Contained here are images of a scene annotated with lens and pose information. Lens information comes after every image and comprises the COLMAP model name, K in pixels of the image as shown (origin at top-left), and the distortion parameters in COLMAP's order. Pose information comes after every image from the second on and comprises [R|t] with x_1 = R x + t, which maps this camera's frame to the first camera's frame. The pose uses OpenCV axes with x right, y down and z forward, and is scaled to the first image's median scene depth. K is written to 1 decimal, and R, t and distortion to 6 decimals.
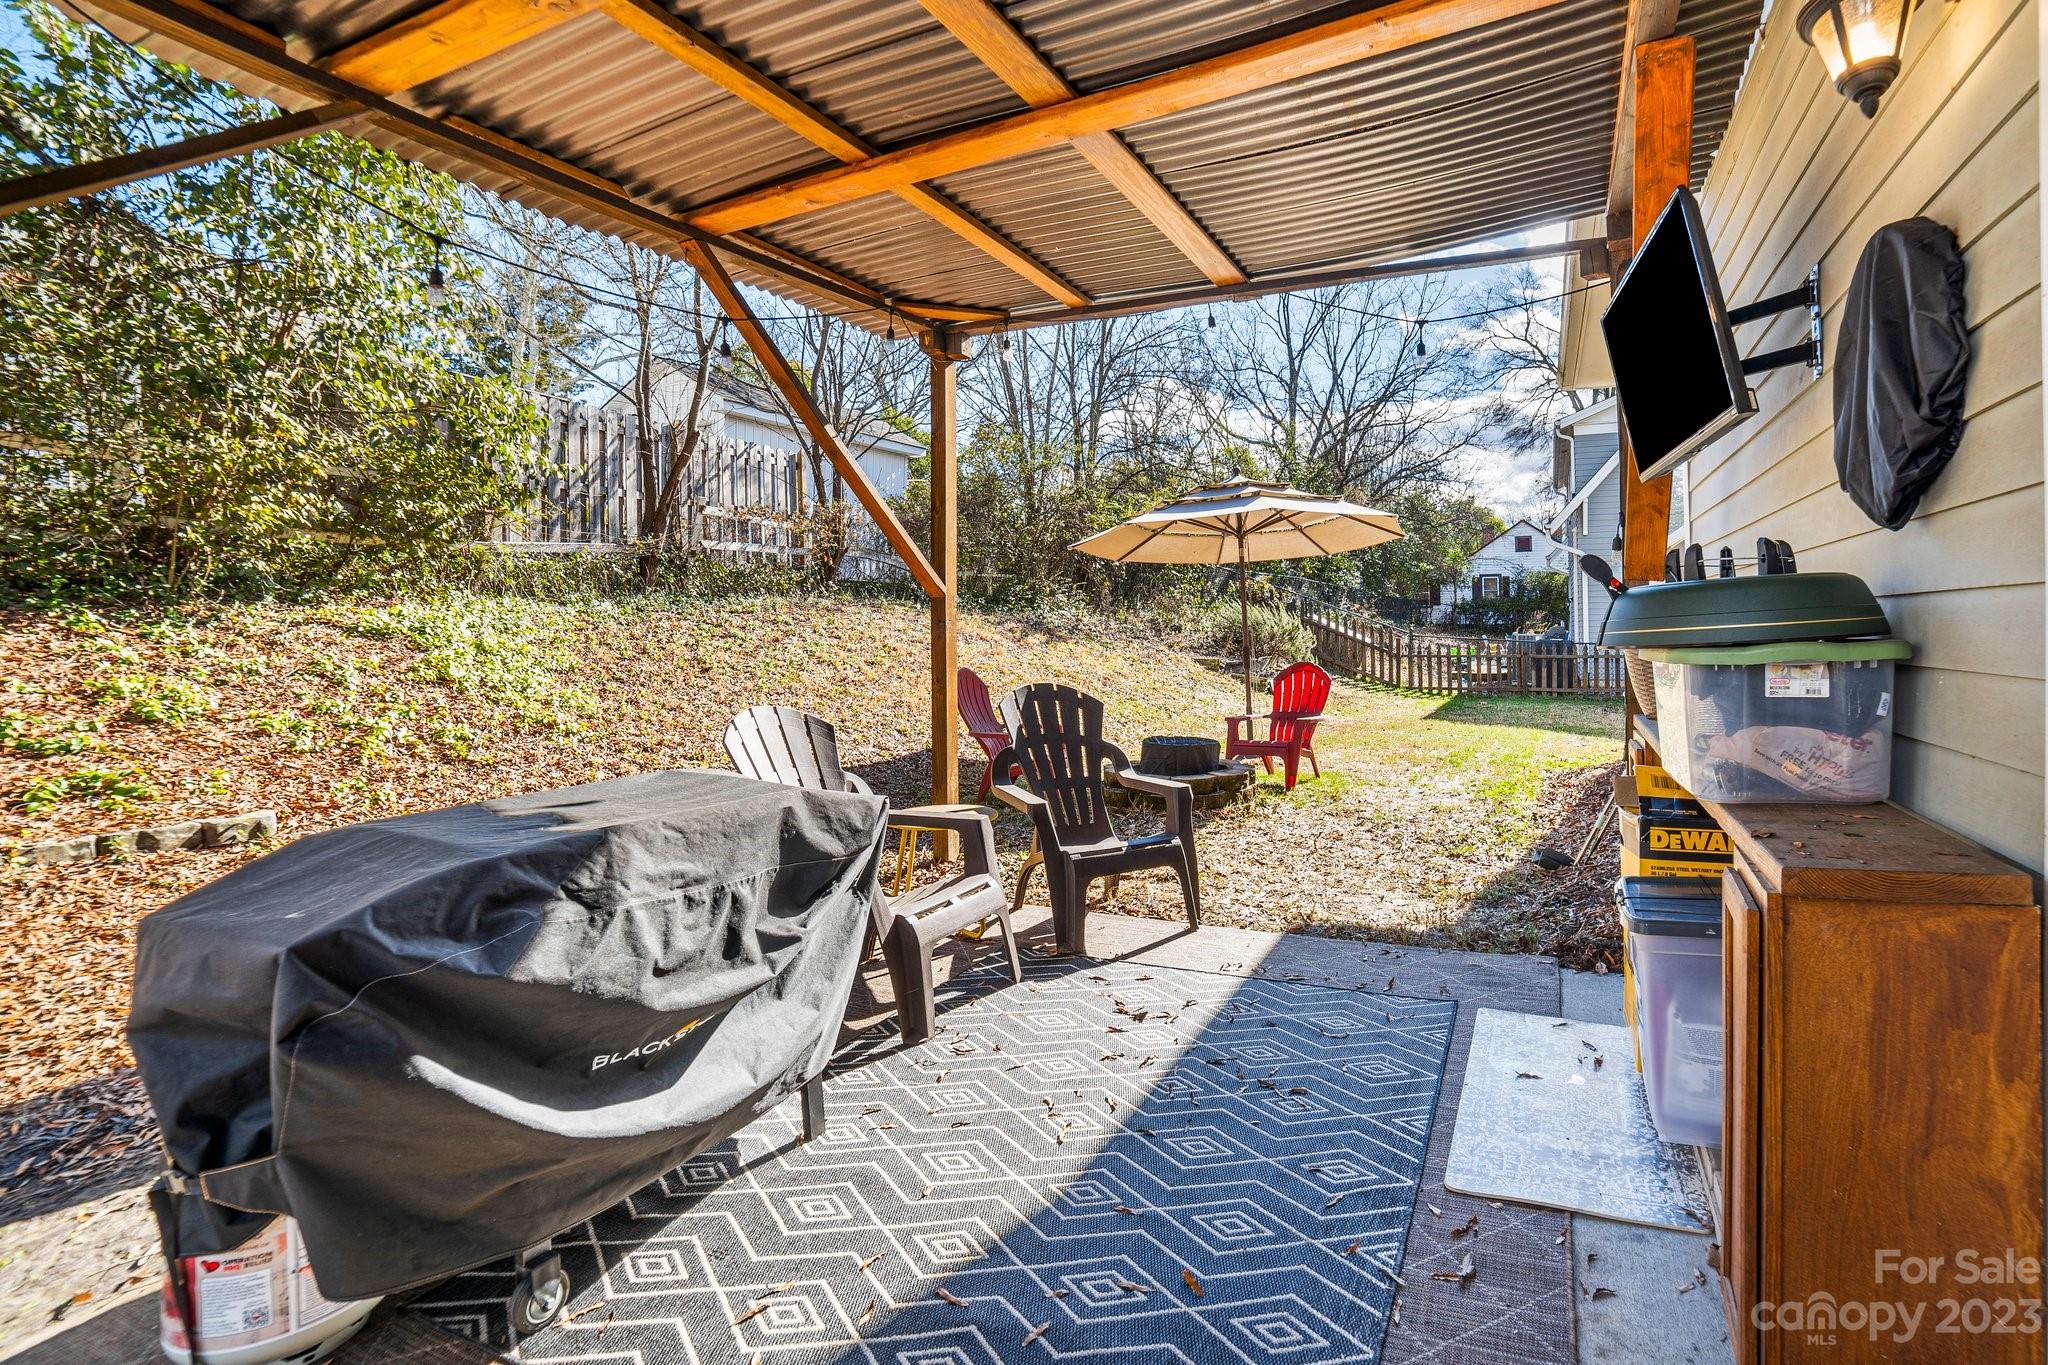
lens RADIAL K [[960.5, 0, 1107.5], [0, 960.5, 637.9], [0, 0, 1]] dist [-0.041940, 0.000831]
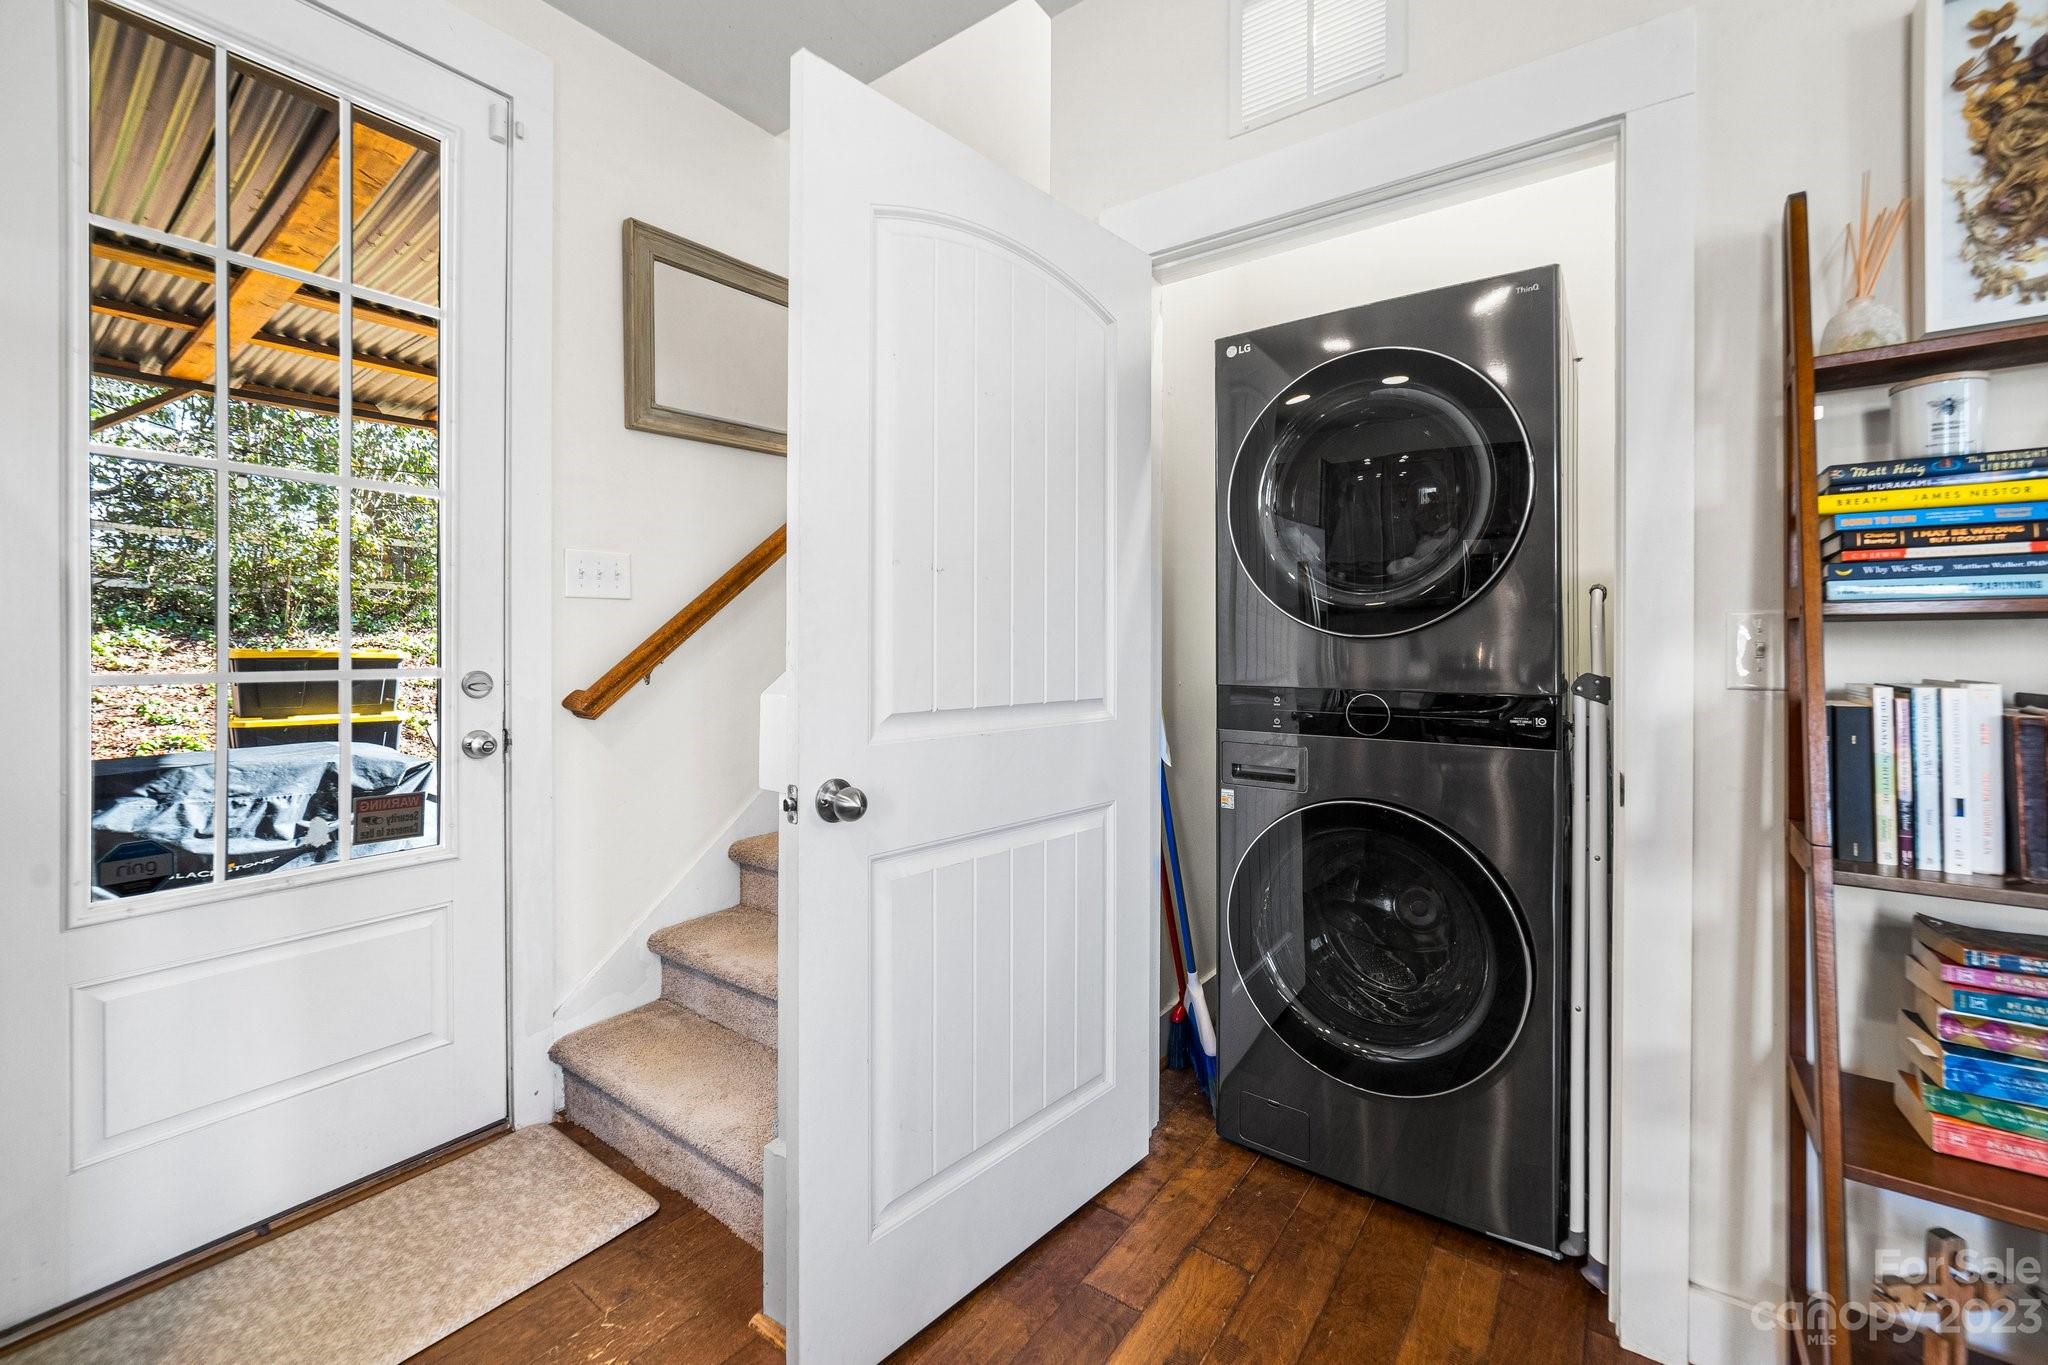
lens RADIAL K [[834.7, 0, 1007.9], [0, 834.7, 647.4], [0, 0, 1]] dist [-0.010067, 0.003455]
pose [[0.972638, 0.015403, -0.231816, 1.584735], [-0.016502, 0.999860, -0.002802, -0.081081], [0.231740, 0.006551, 0.972756, -0.348917]]
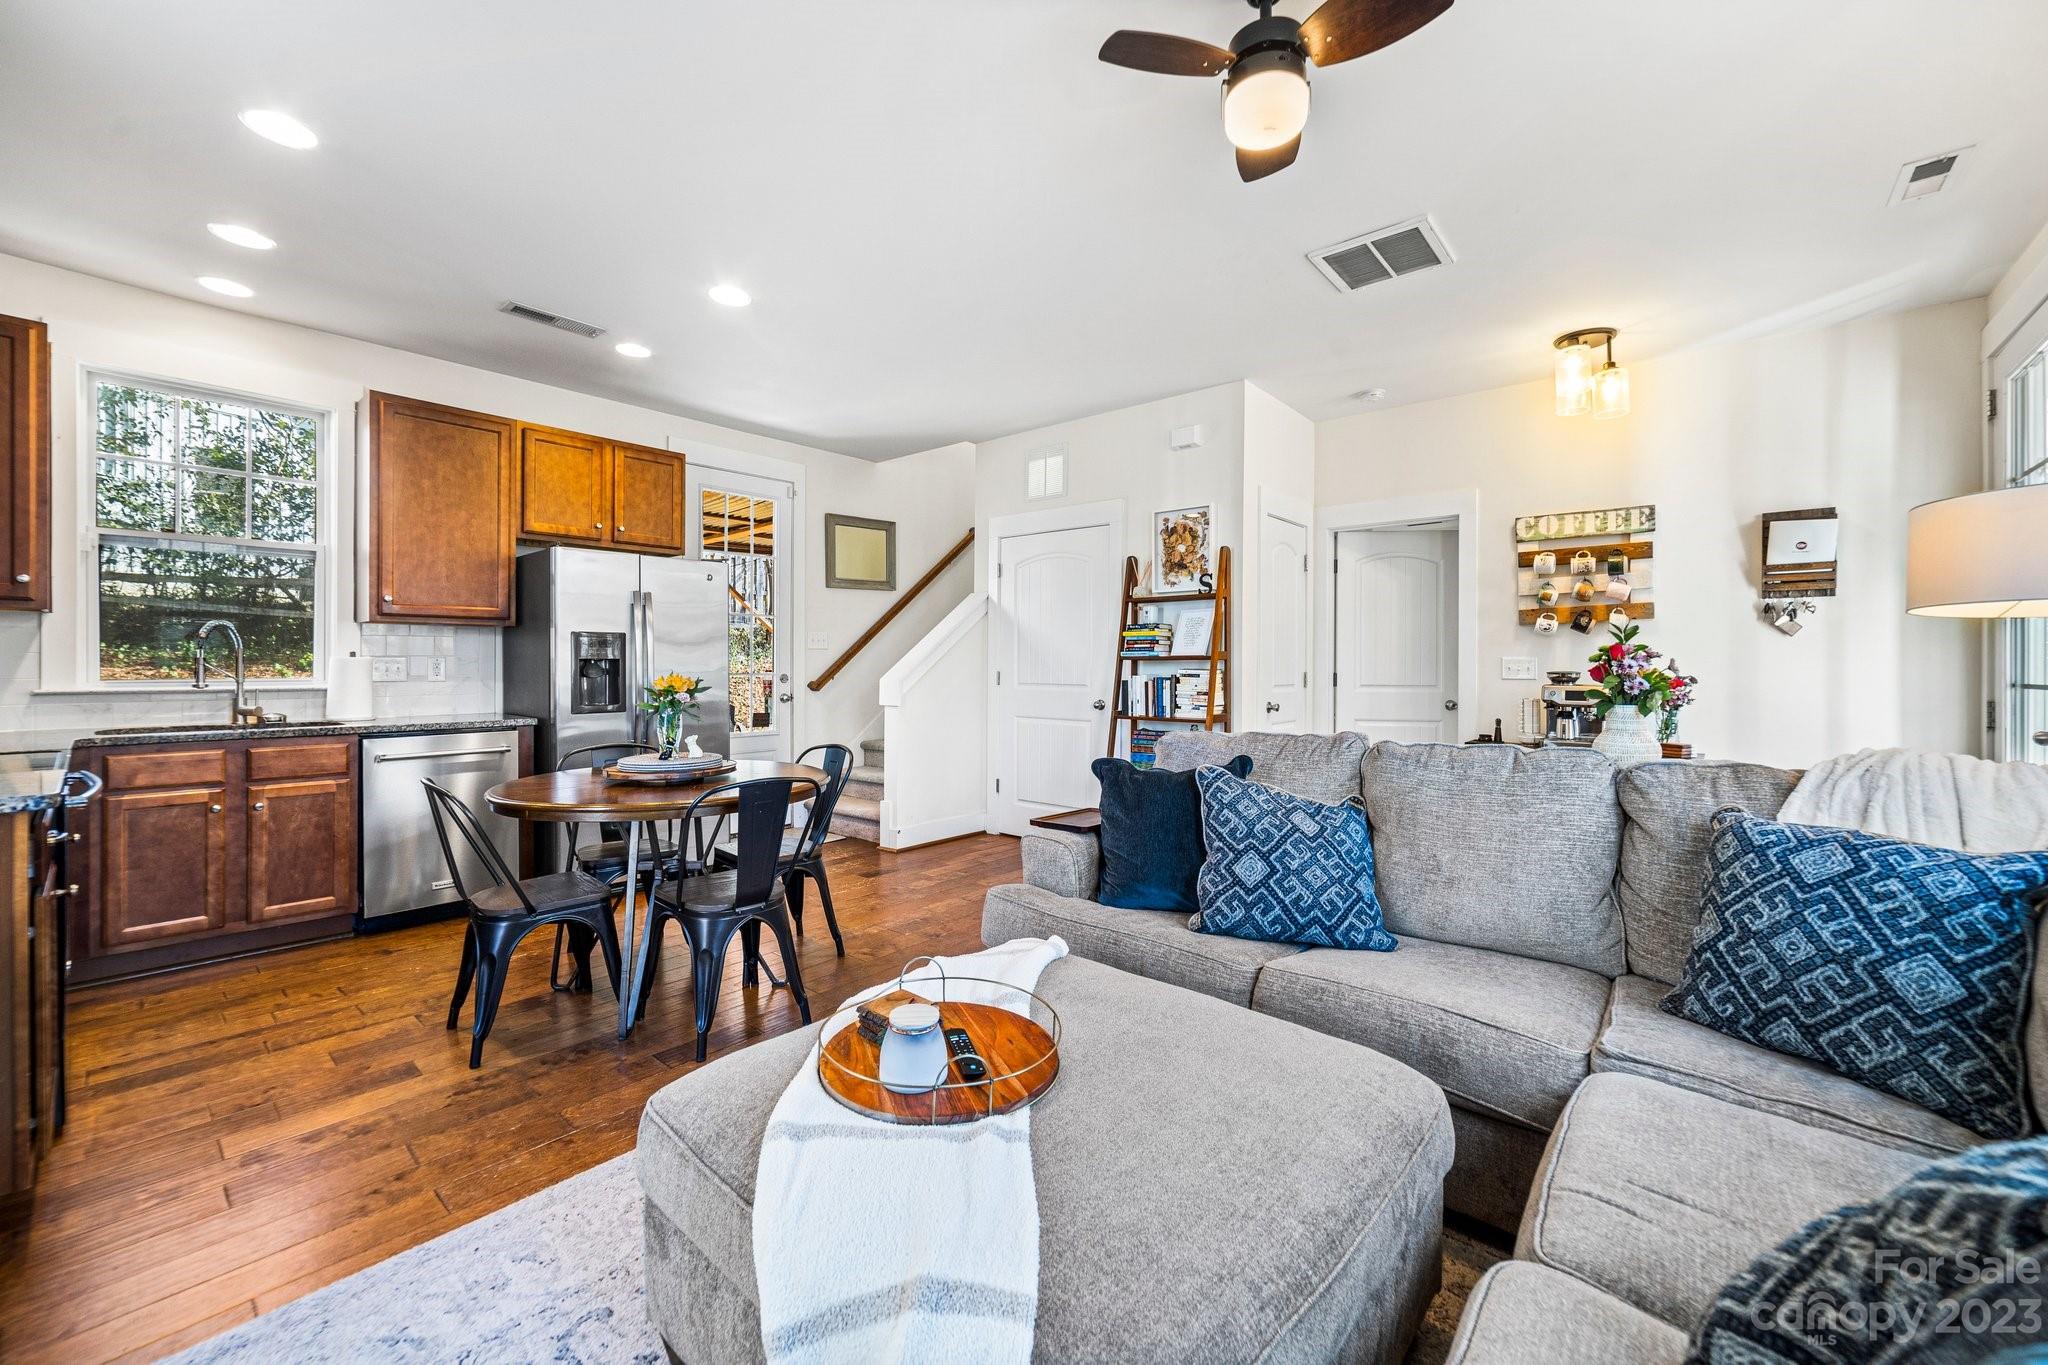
lens RADIAL K [[790.8, 0, 1020.1], [0, 790.8, 672.5], [0, 0, 1]] dist [0.000213, -0.000008]
pose [[0.956658, 0.020641, -0.290482, 2.467621], [-0.019231, 0.999785, 0.007708, -0.089865], [0.290579, -0.001787, 0.956849, -2.179590]]
